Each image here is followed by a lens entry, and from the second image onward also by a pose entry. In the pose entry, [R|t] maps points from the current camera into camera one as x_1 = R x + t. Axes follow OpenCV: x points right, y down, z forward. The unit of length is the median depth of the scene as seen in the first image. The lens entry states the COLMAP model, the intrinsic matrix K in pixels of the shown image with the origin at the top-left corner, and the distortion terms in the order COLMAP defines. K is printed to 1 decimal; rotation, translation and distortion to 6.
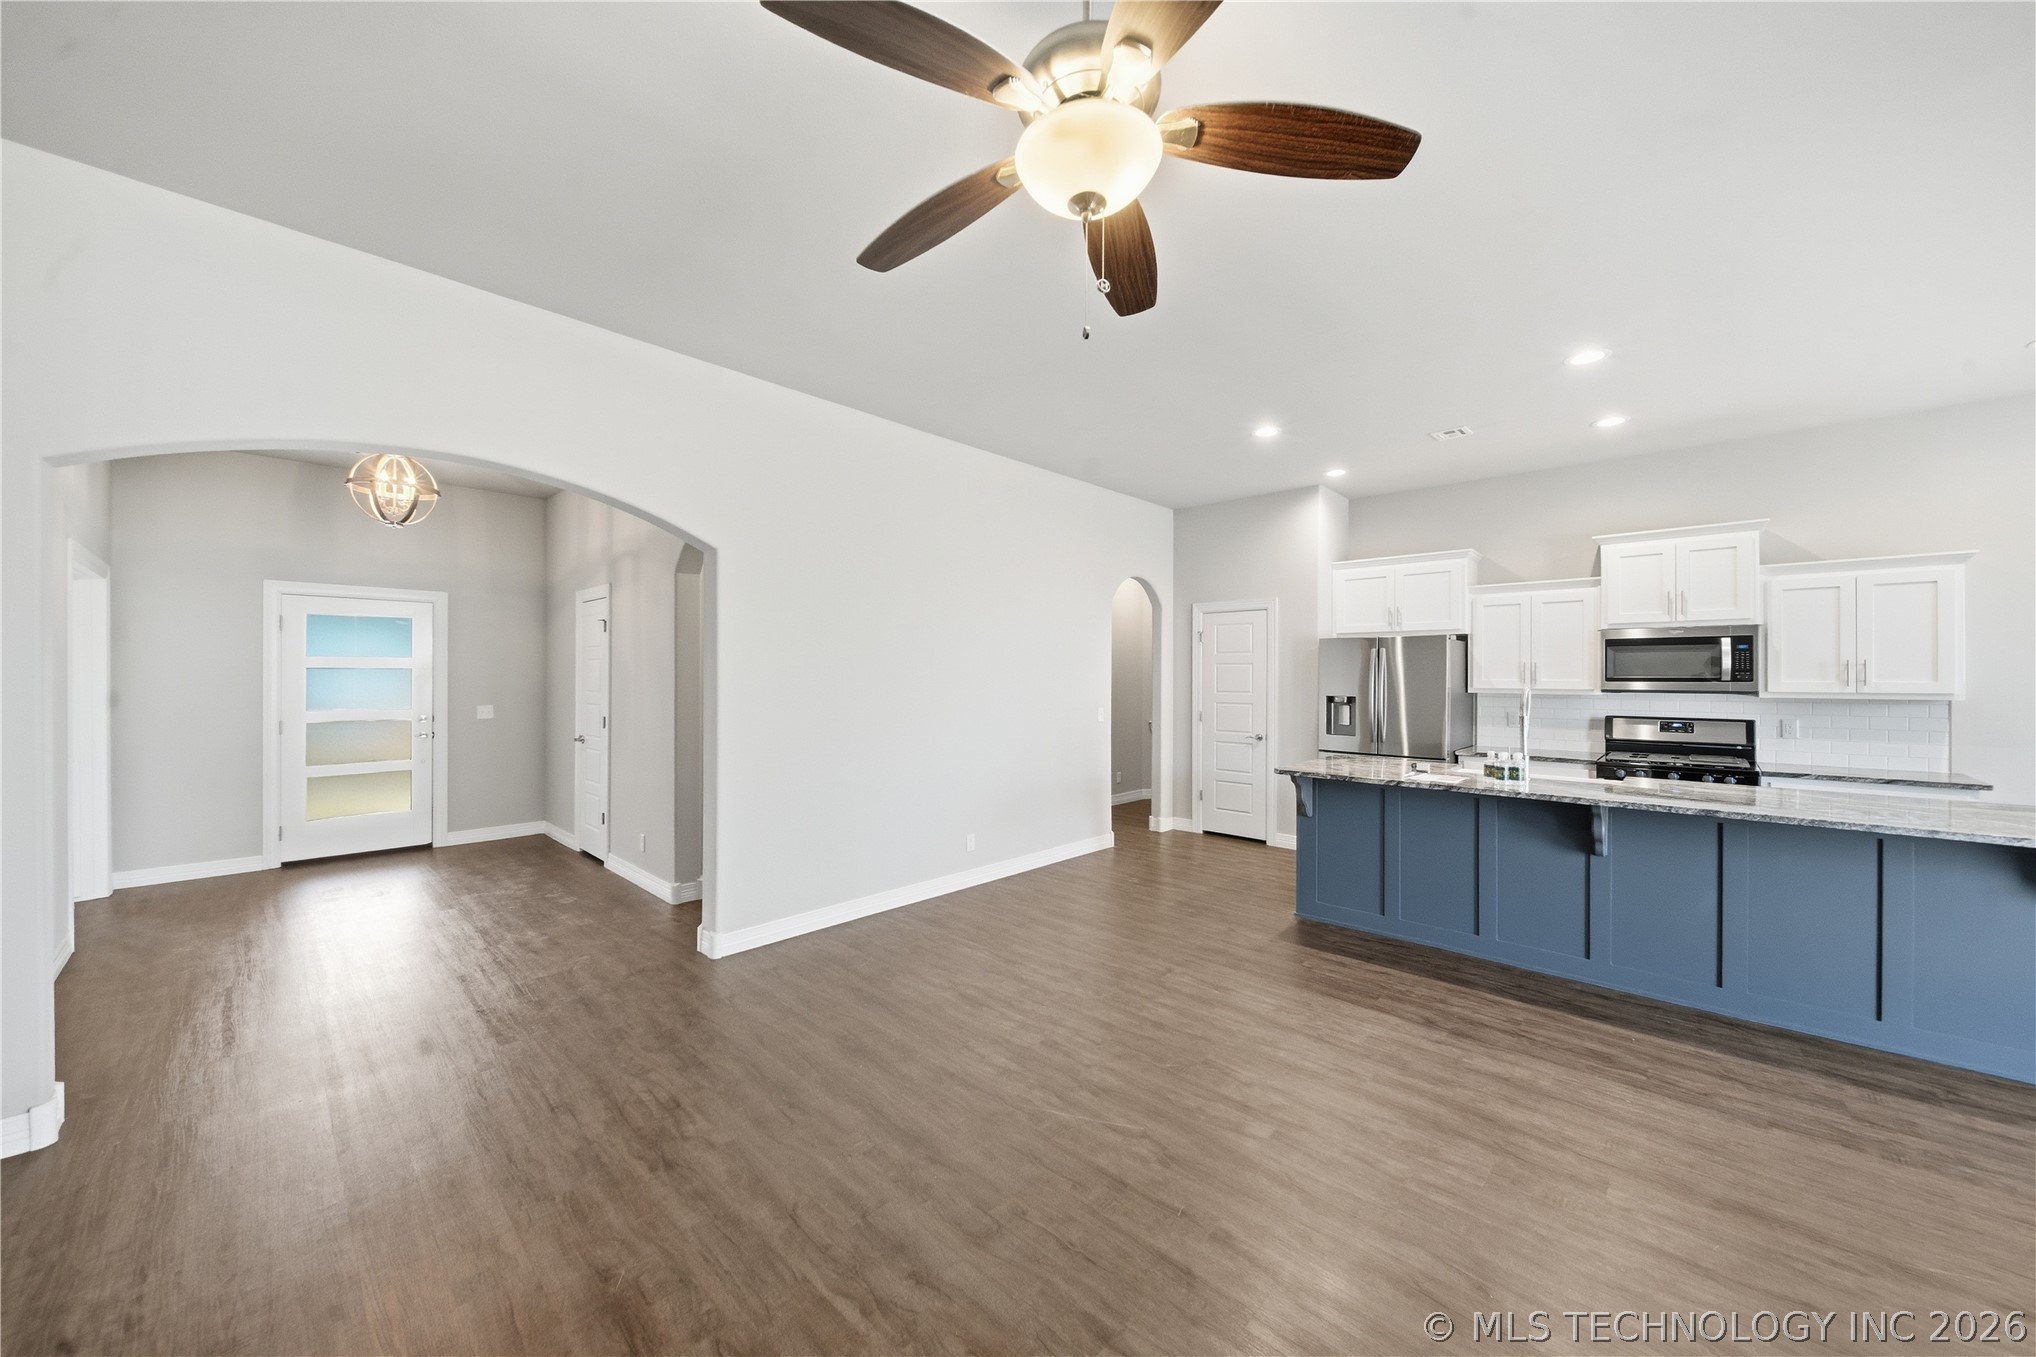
lens RADIAL K [[725.7, 0, 999.4], [0, 725.7, 675.9], [0, 0, 1]] dist [-0.000903, -0.001363]
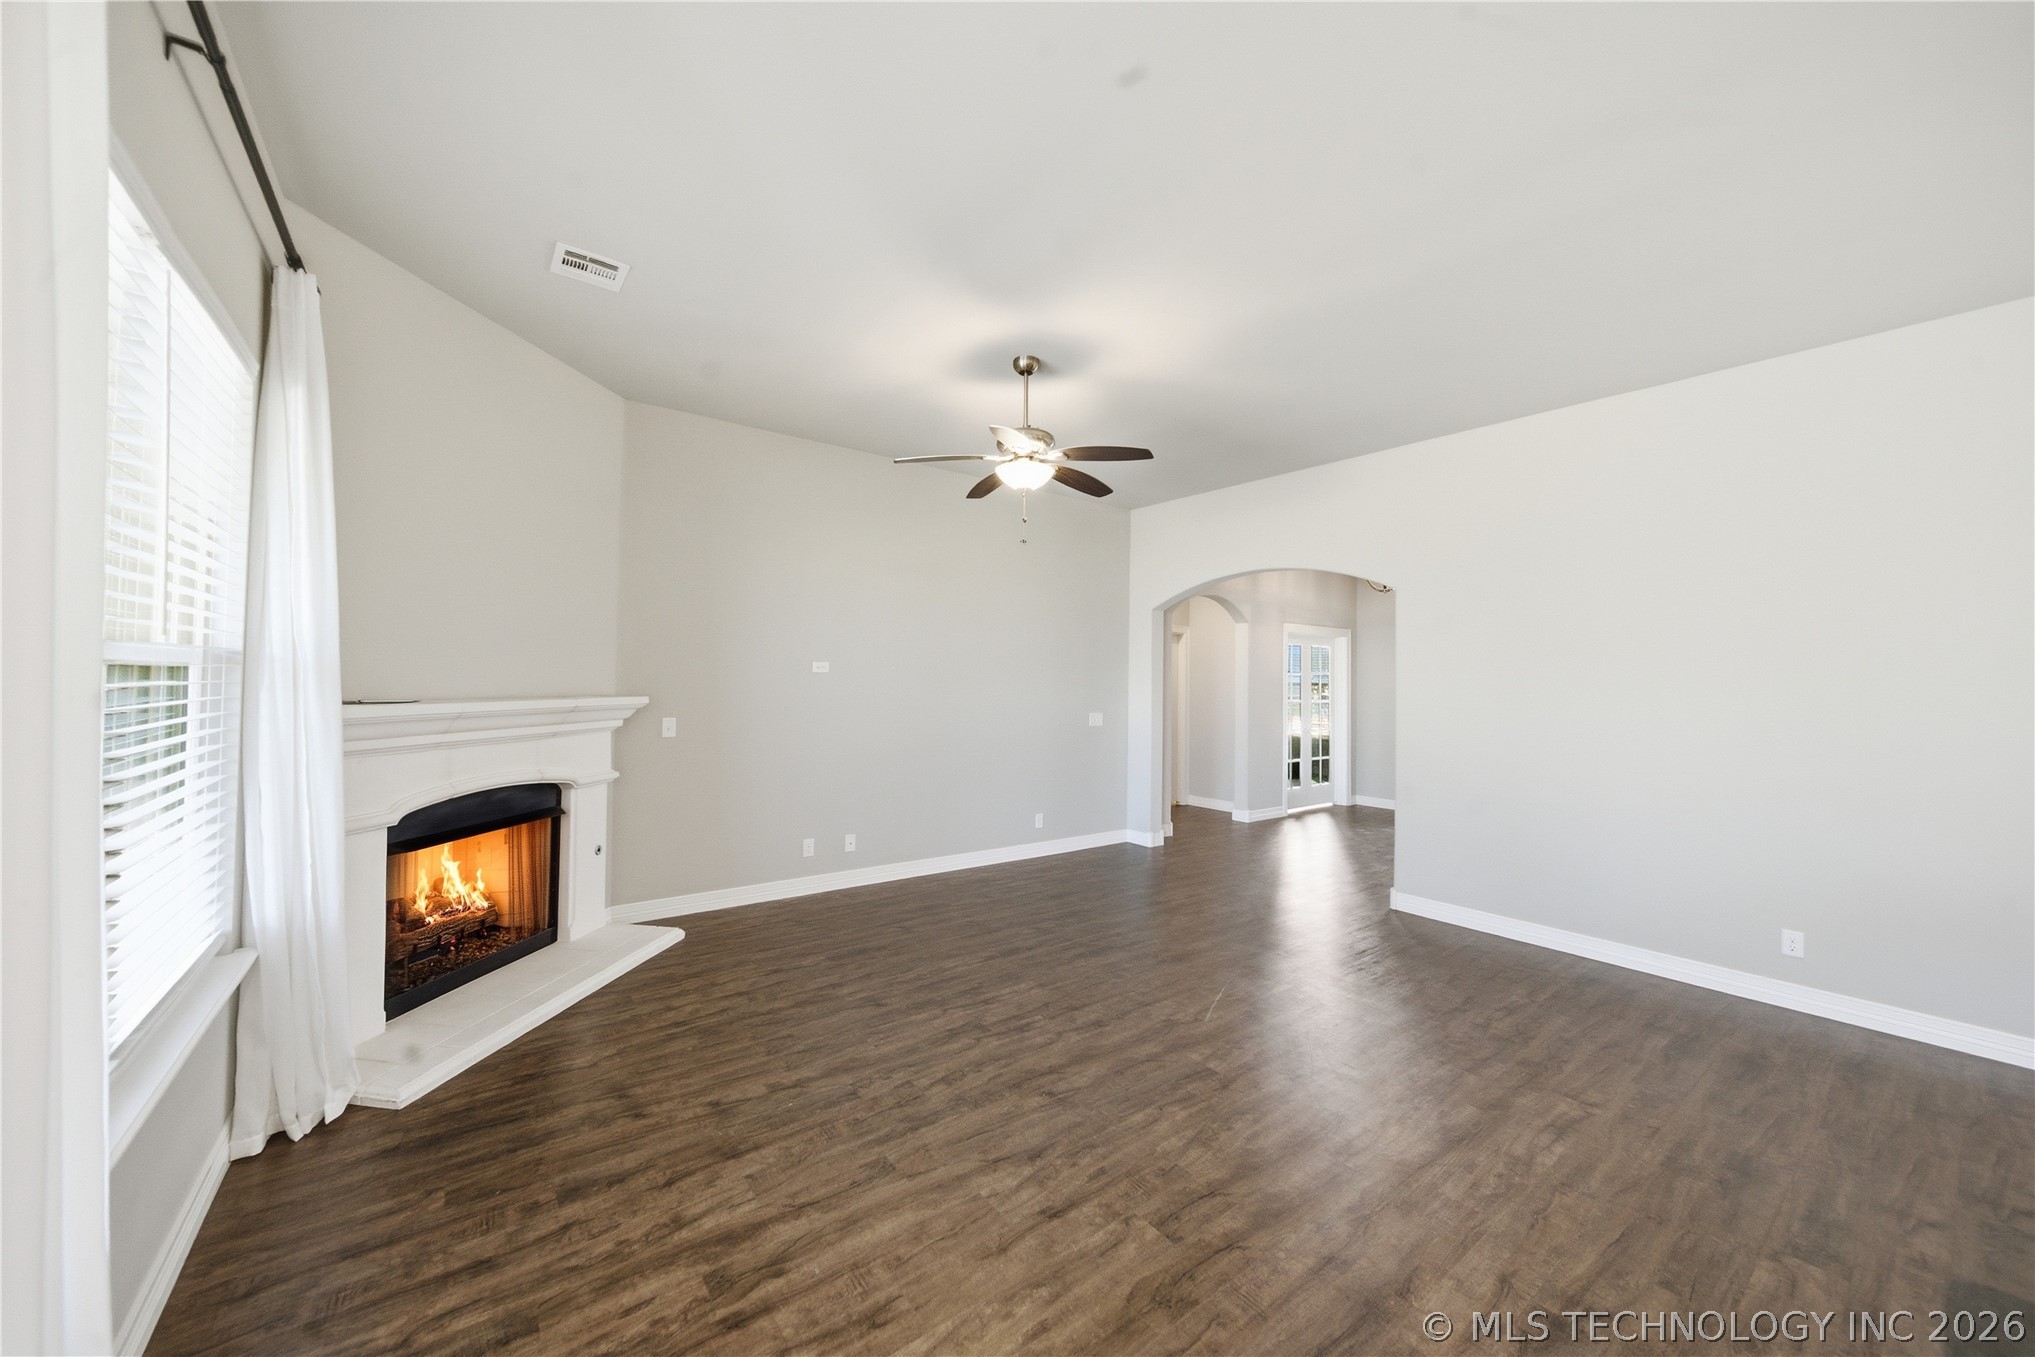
lens RADIAL K [[725.3, 0, 1005.4], [0, 725.3, 665.2], [0, 0, 1]] dist [-0.000903, -0.001363]
pose [[-0.156662, -0.030409, -0.987184, 0.838602], [-0.017404, 0.999456, -0.028025, 0.004786], [0.987499, 0.012791, -0.157106, 0.436057]]
